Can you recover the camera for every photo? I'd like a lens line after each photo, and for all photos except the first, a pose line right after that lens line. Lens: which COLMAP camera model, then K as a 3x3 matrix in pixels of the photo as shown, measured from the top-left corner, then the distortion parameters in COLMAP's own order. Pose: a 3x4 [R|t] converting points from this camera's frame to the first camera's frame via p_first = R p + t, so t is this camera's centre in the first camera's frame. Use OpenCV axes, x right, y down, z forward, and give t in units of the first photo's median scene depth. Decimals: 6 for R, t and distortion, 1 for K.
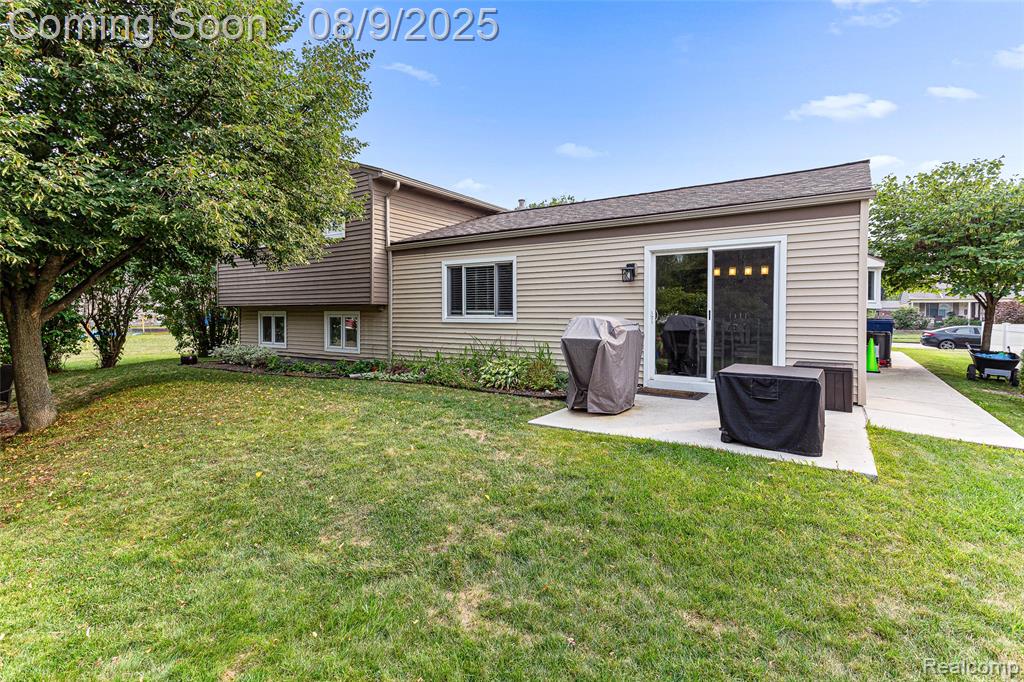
lens RADIAL K [[510.0, 0, 506.2], [0, 510.0, 324.3], [0, 0, 1]] dist [0.025717, 0.001355]
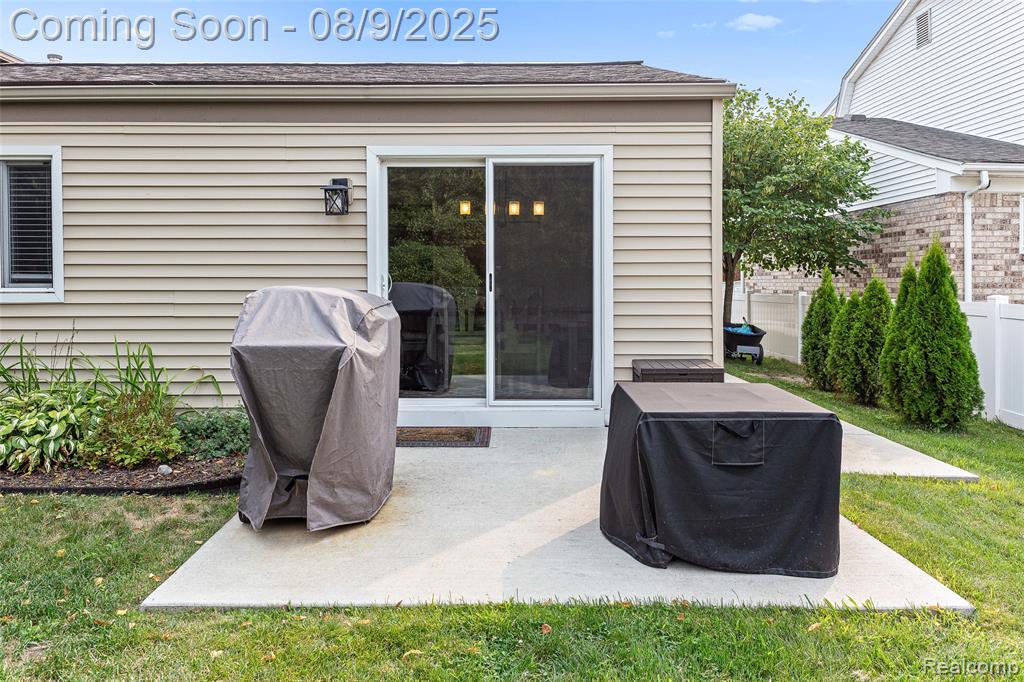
lens RADIAL K [[732.7, 0, 511.1], [0, 732.7, 288.2], [0, 0, 1]] dist [0.013796, -0.005053]
pose [[0.827354, -0.010116, 0.561590, -0.018486], [0.014624, 0.999887, -0.003534, -0.007869], [-0.561491, 0.011137, 0.827408, 0.317363]]
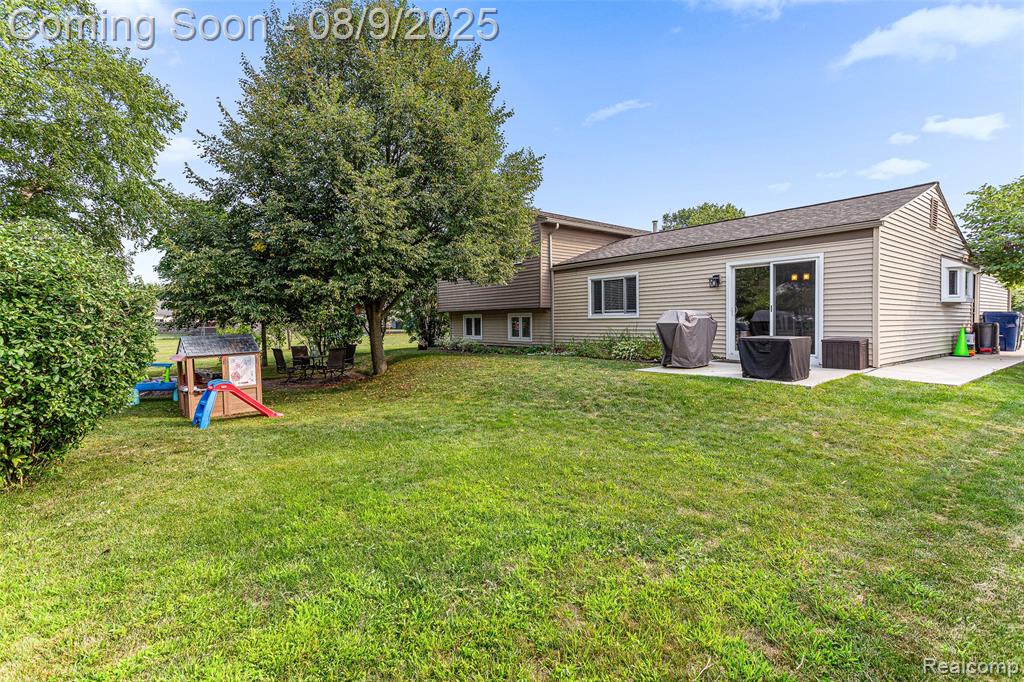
lens RADIAL K [[489.1, 0, 509.4], [0, 489.1, 332.0], [0, 0, 1]] dist [0.028450, 0.001946]
pose [[0.956578, -0.006693, -0.291400, 0.084557], [0.008083, 0.999961, 0.003566, 0.034447], [0.291364, -0.005767, 0.956595, -0.513830]]
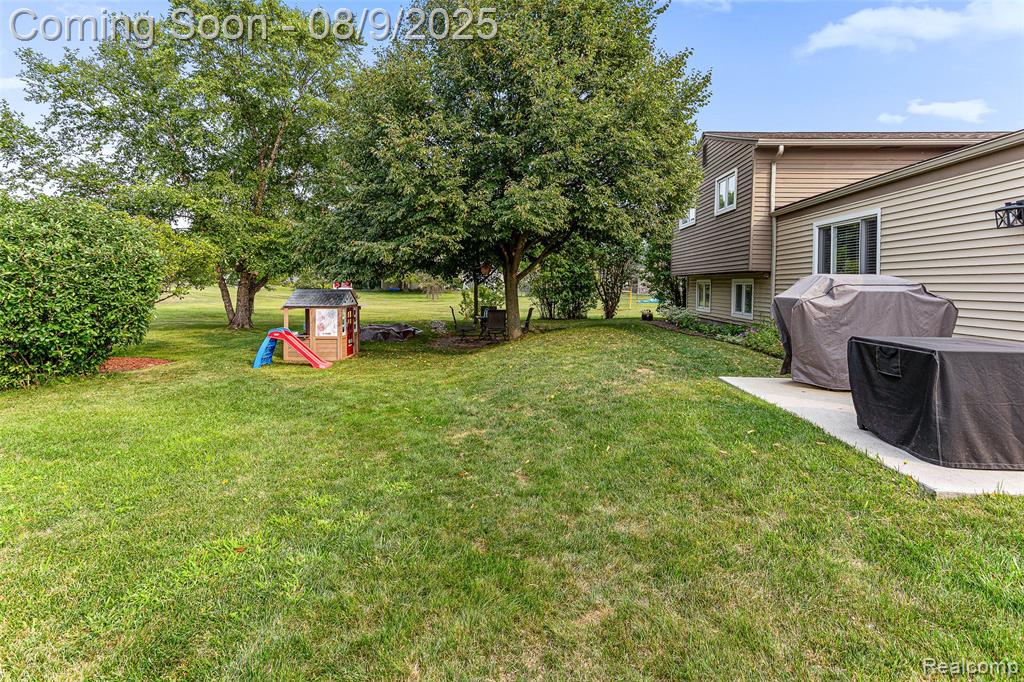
lens RADIAL K [[510.0, 0, 505.6], [0, 510.0, 274.3], [0, 0, 1]] dist [0.025717, 0.001355]
pose [[0.513749, -0.007290, -0.857910, 0.483203], [-0.037588, 0.998812, -0.030997, 0.024020], [0.857117, 0.048172, 0.512865, 0.070310]]
